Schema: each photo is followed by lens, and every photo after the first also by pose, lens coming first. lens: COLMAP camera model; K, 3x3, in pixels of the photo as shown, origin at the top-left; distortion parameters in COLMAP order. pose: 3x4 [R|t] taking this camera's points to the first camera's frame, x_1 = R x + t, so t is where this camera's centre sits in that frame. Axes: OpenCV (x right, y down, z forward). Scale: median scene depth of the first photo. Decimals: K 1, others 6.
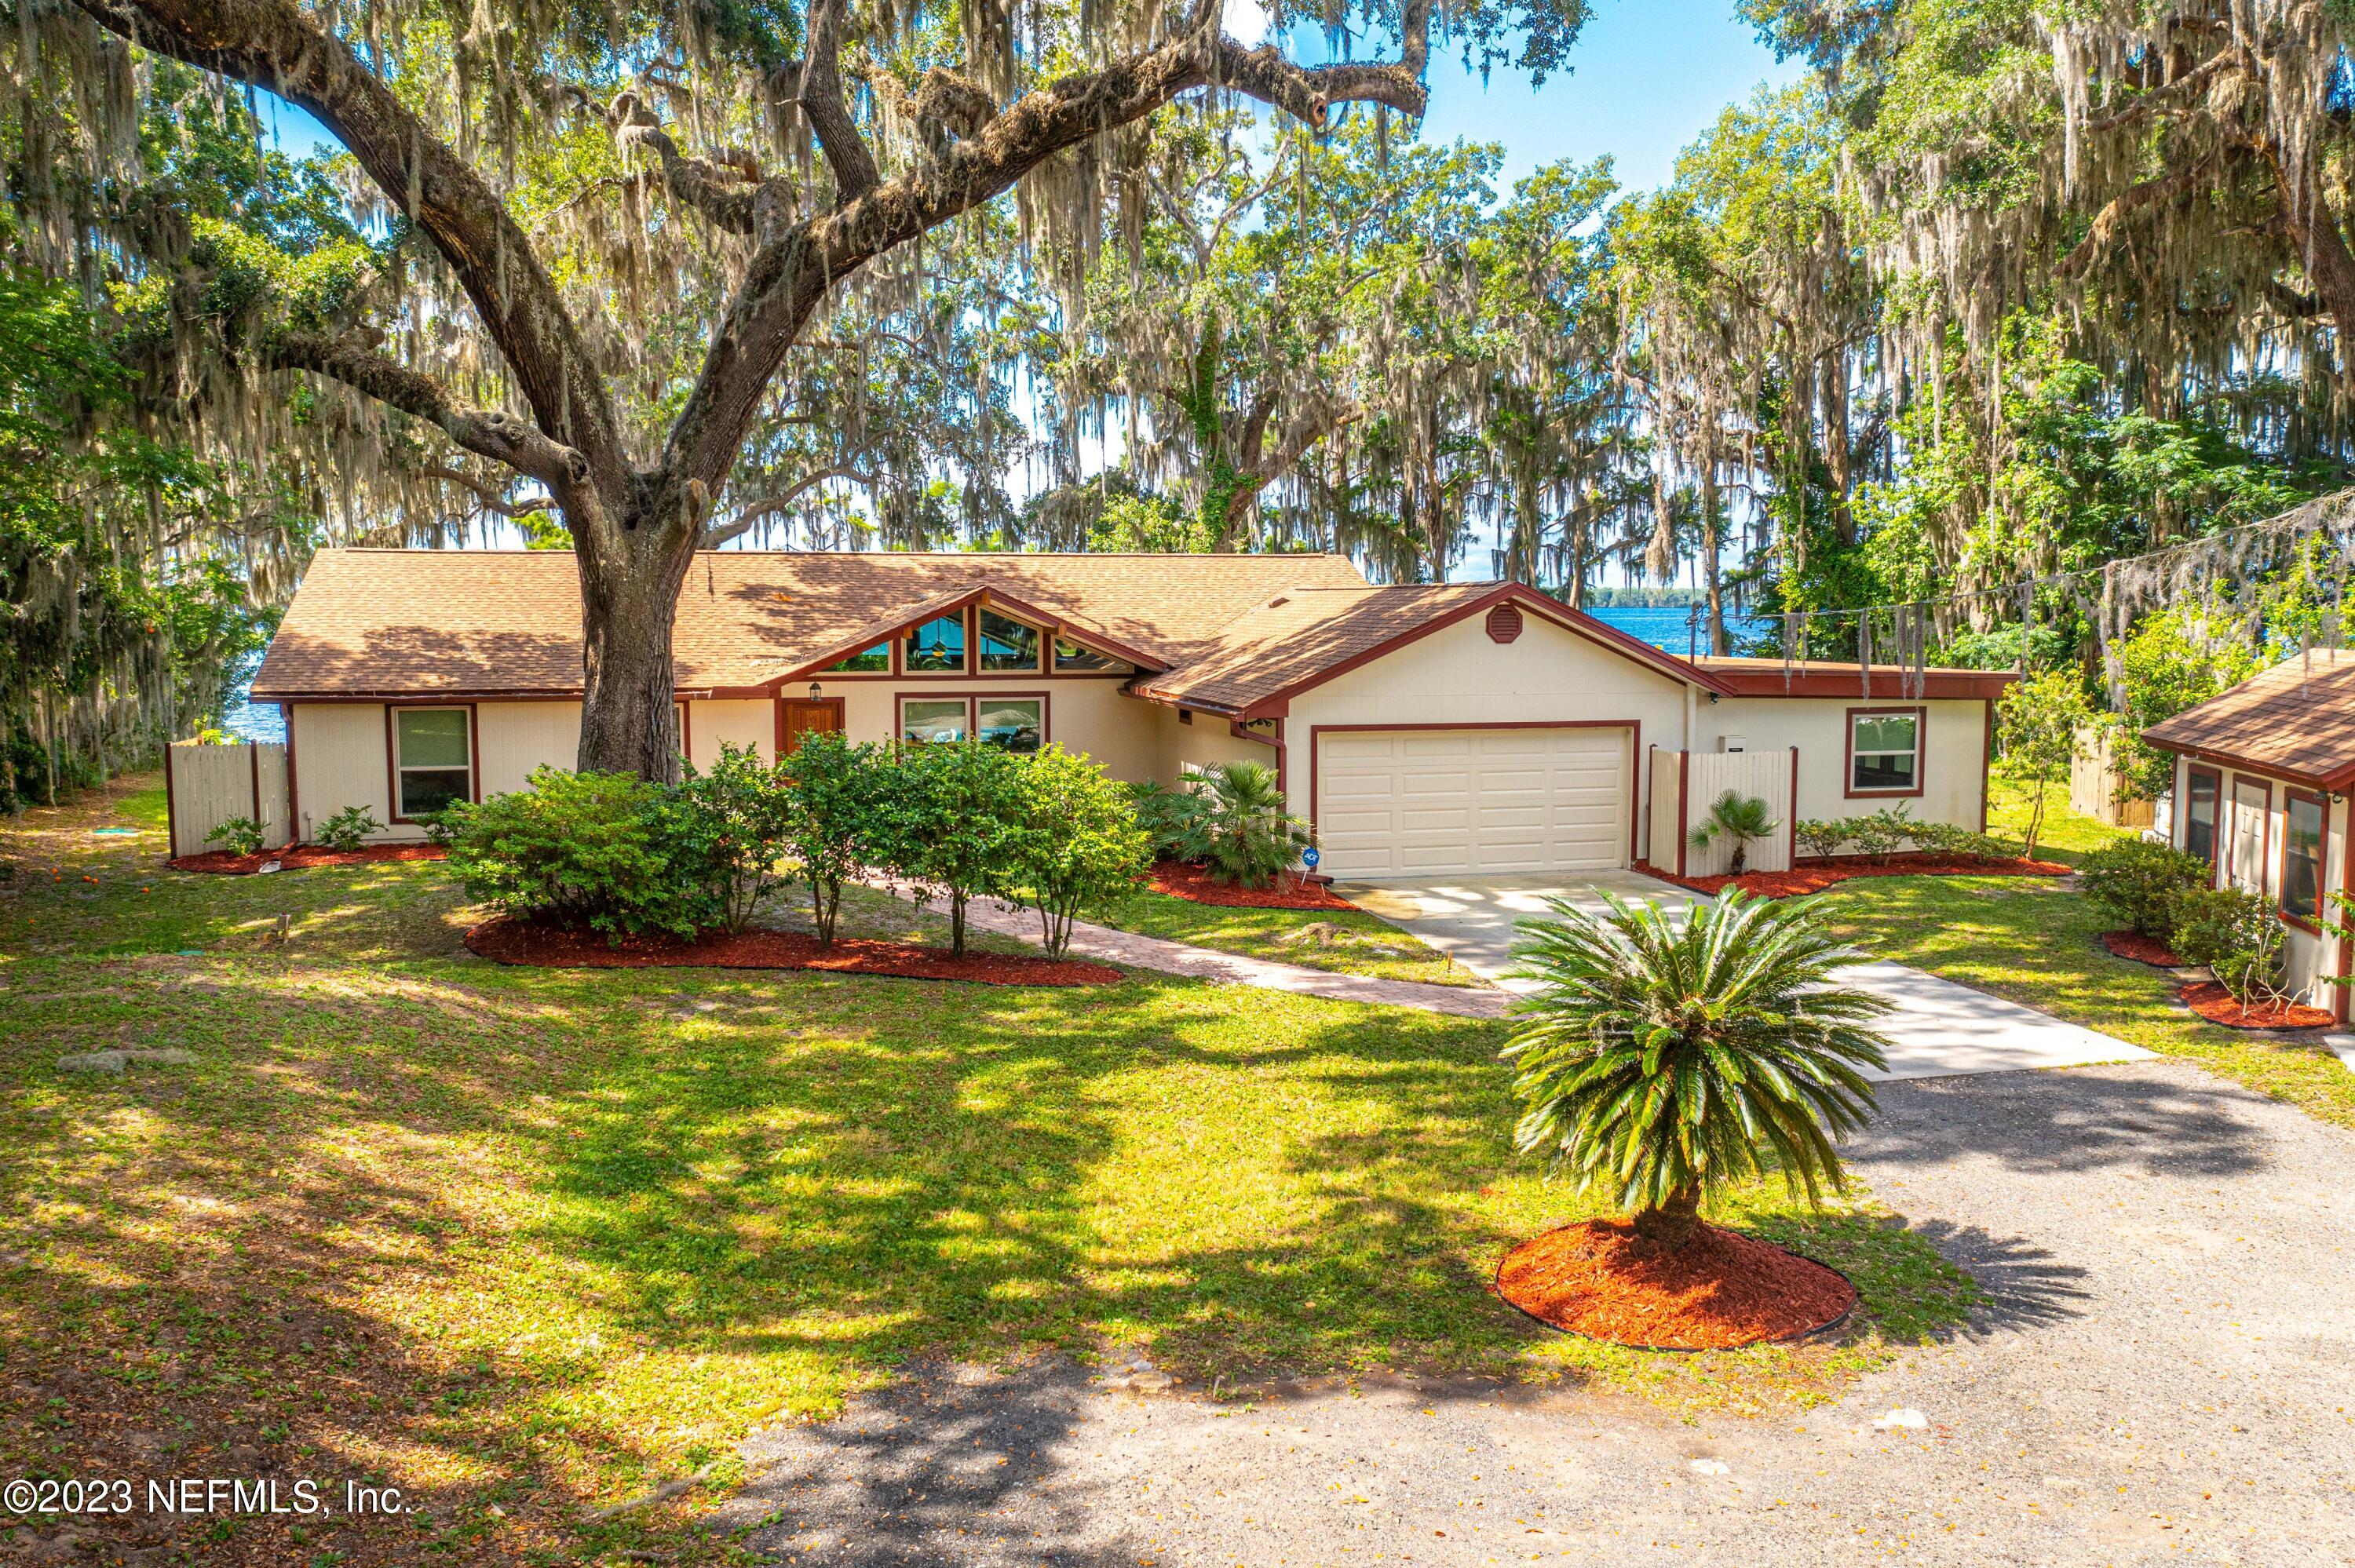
lens RADIAL K [[1933.9, 0, 1171.7], [0, 1933.9, 761.0], [0, 0, 1]] dist [-0.032589, -0.005076]
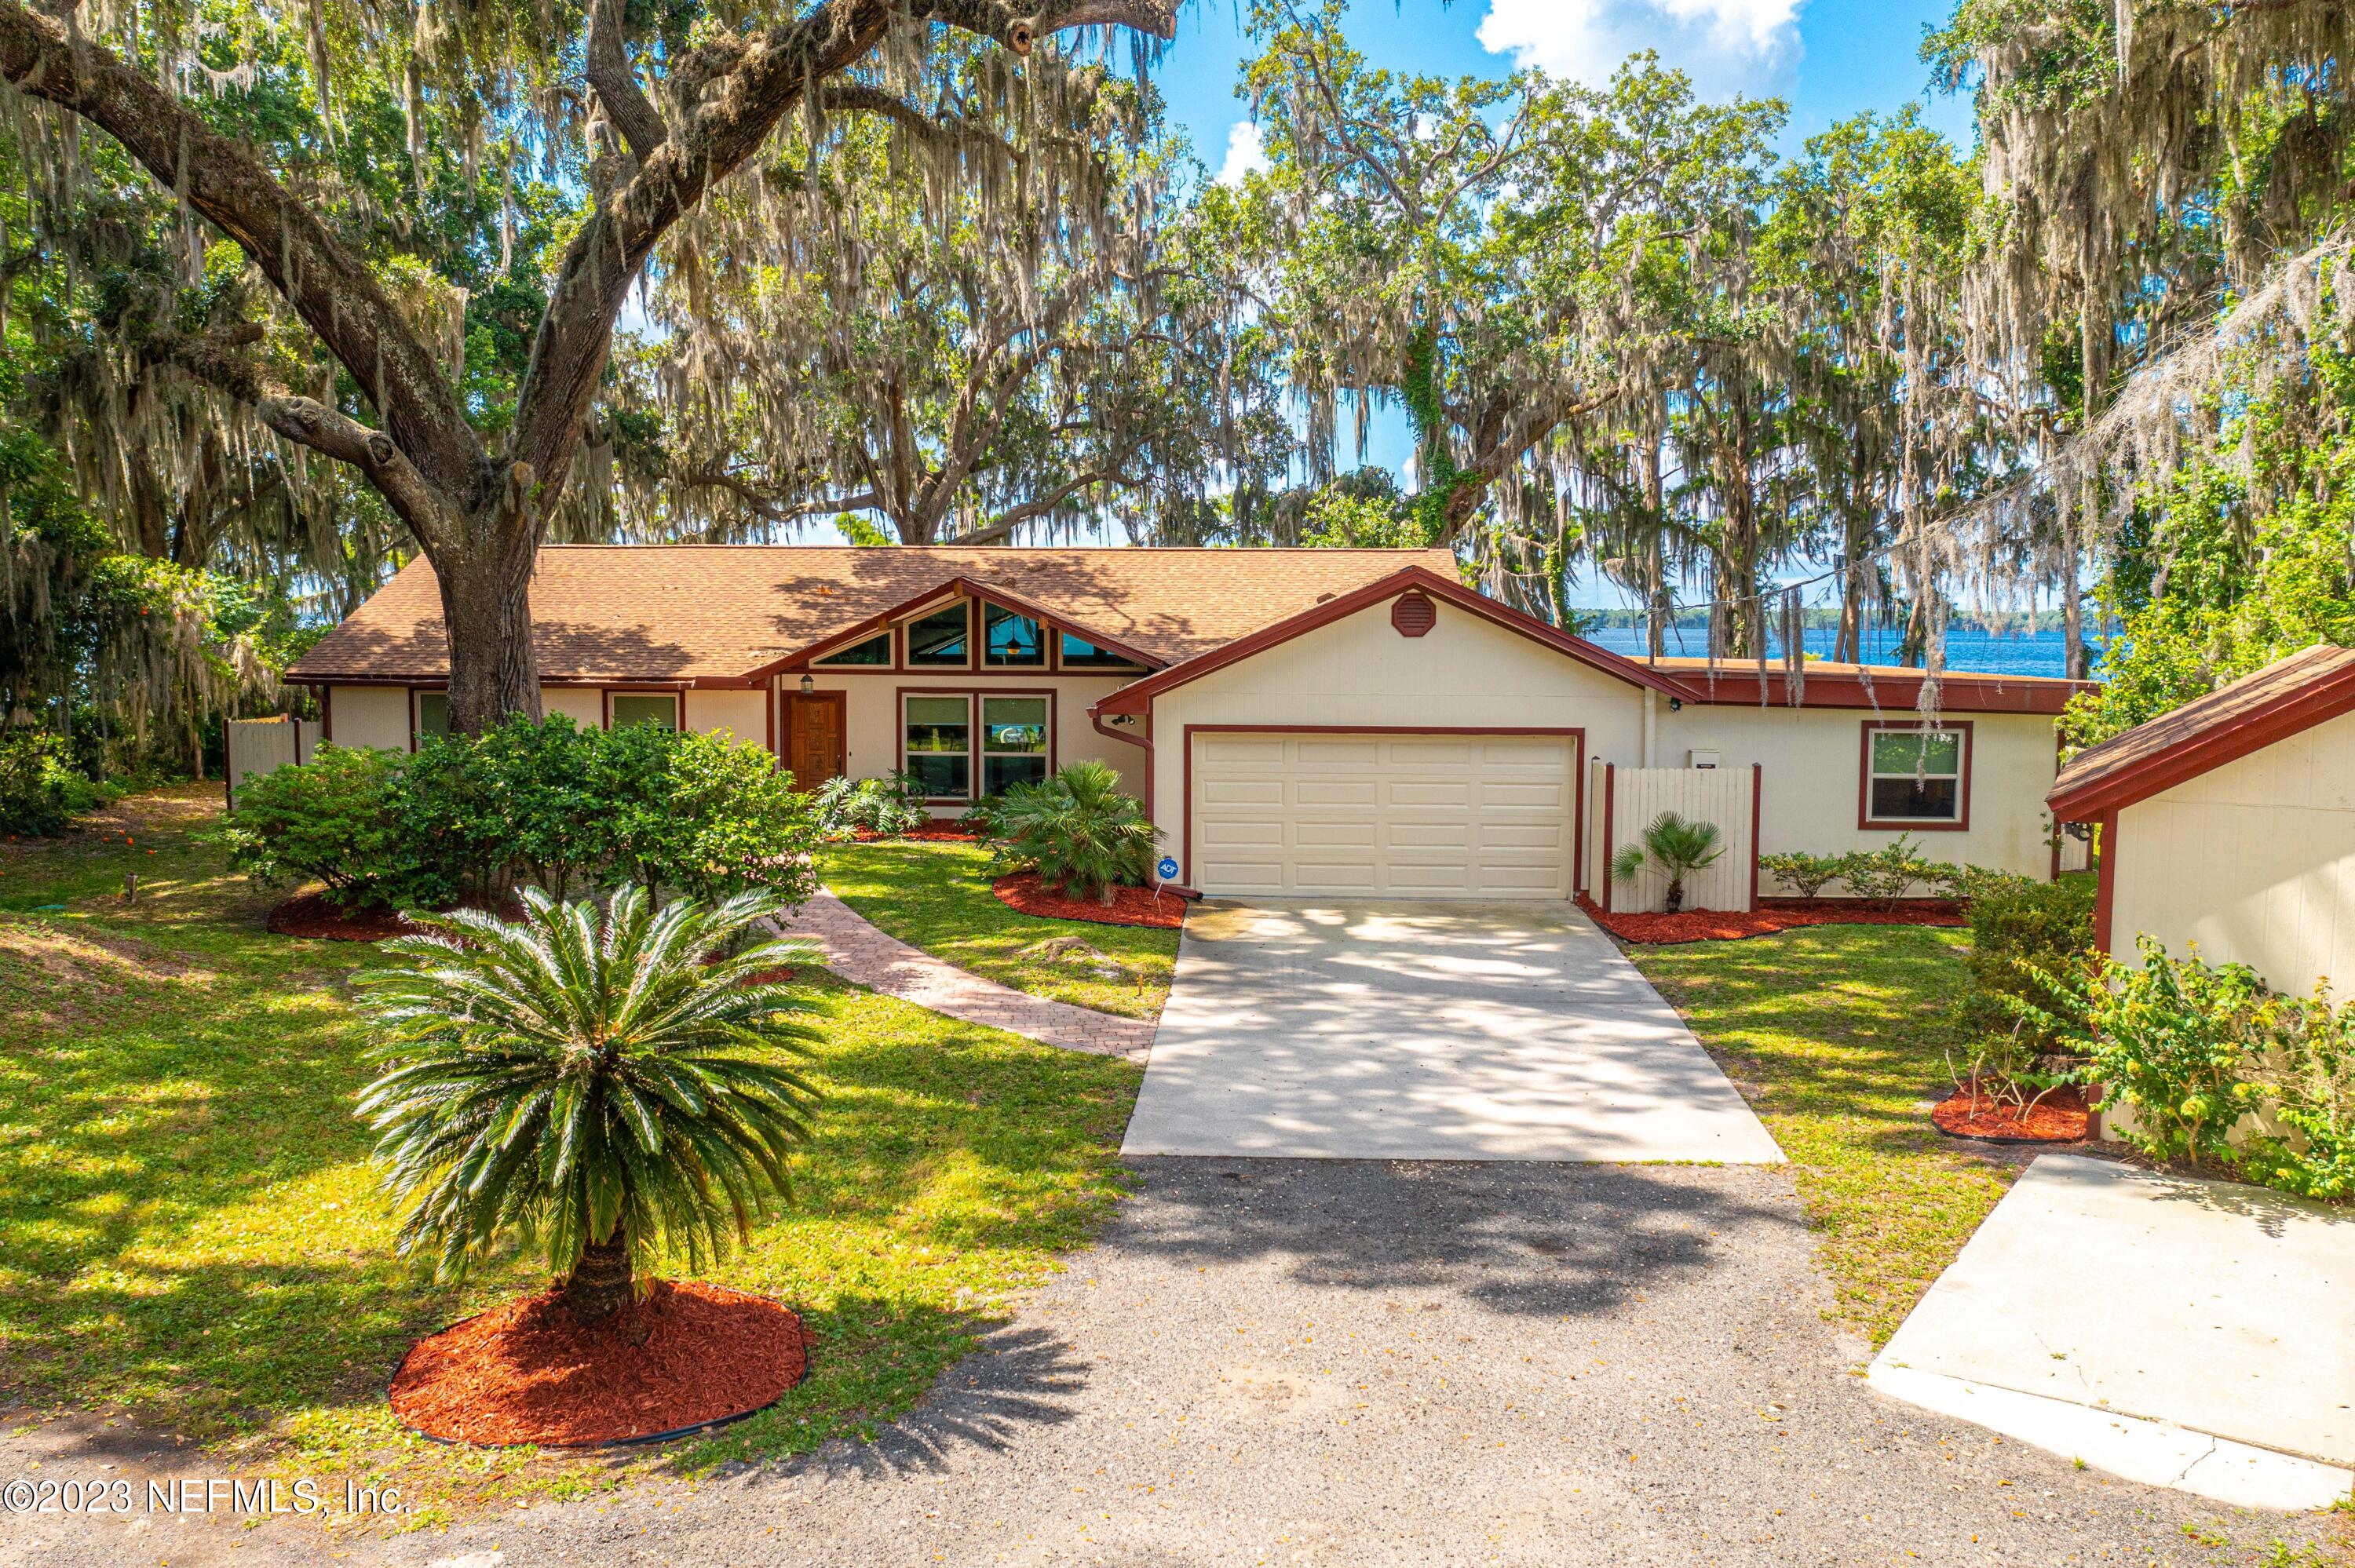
lens RADIAL K [[1933.9, 0, 1154.1], [0, 1933.9, 770.1], [0, 0, 1]] dist [-0.032589, -0.005076]
pose [[0.955462, 0.029270, -0.293660, 0.312804], [-0.030823, 0.999525, -0.000663, 0.004041], [0.293501, 0.009685, 0.955910, 0.118947]]
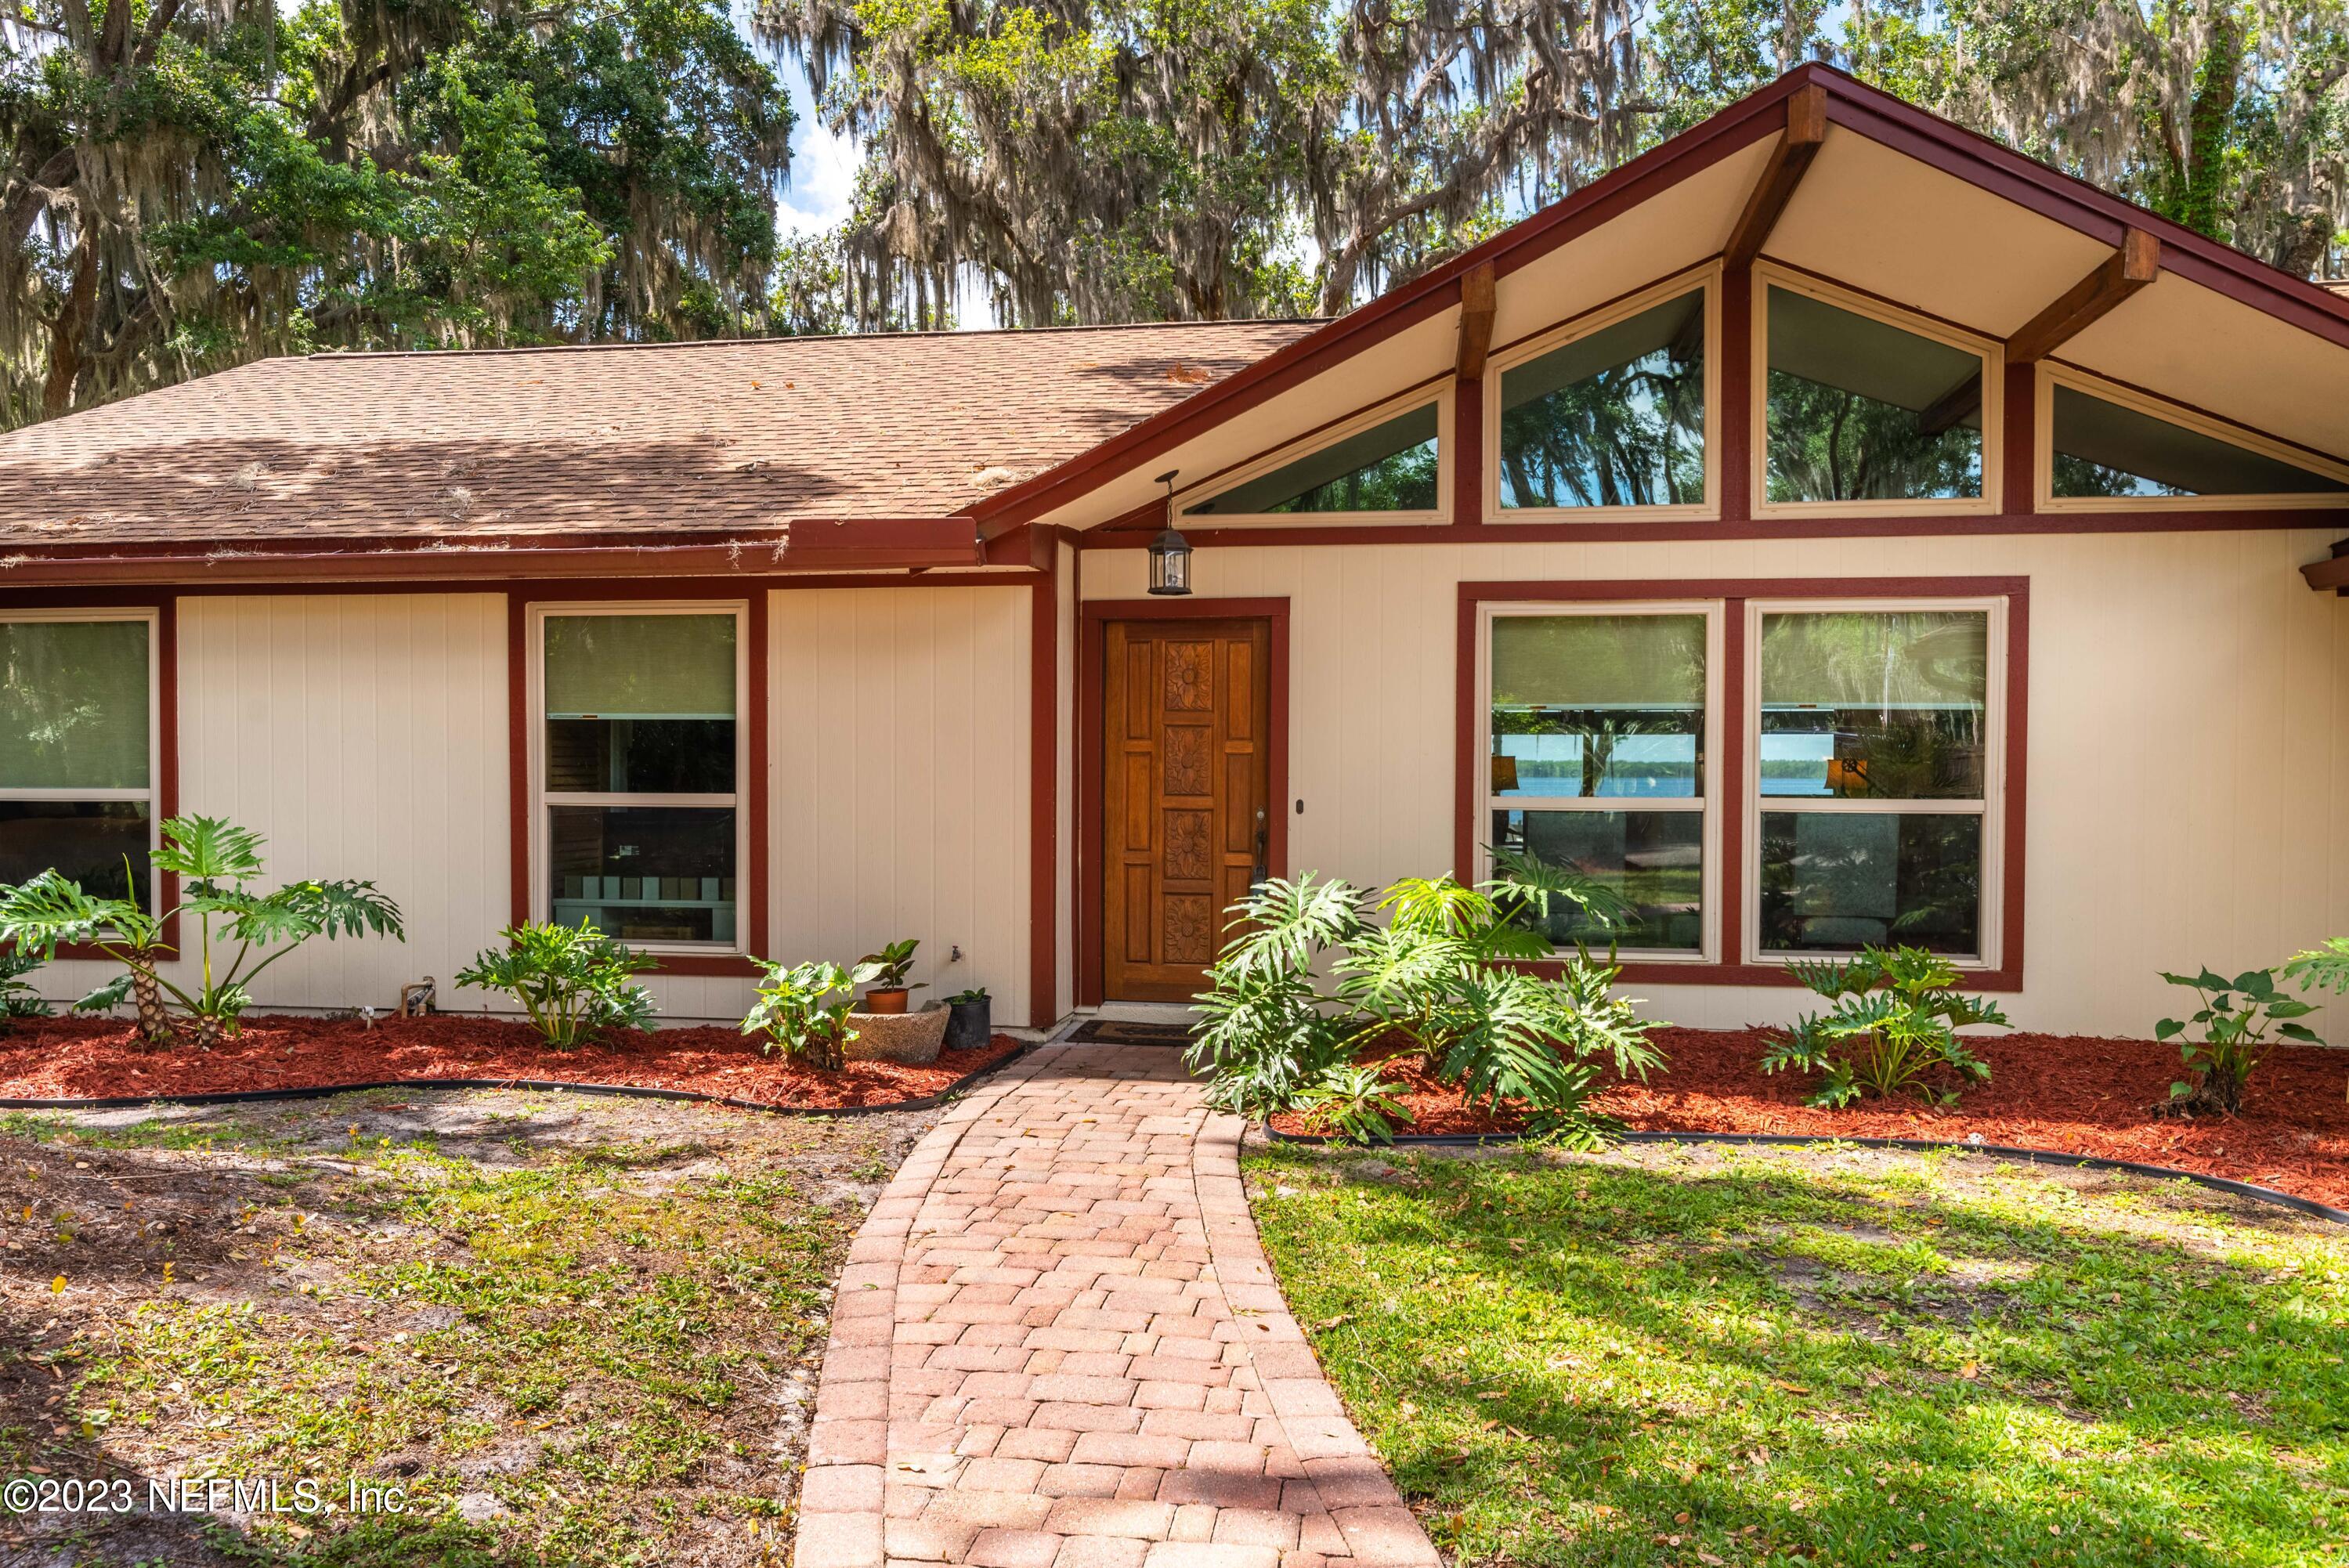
lens RADIAL K [[1744.9, 0, 1169.7], [0, 1744.9, 786.2], [0, 0, 1]] dist [0.002774, -0.005790]
pose [[0.919900, 0.004947, -0.392122, -0.091791], [-0.034886, 0.996988, -0.069263, 0.017966], [0.390598, 0.077395, 0.917302, 0.857772]]
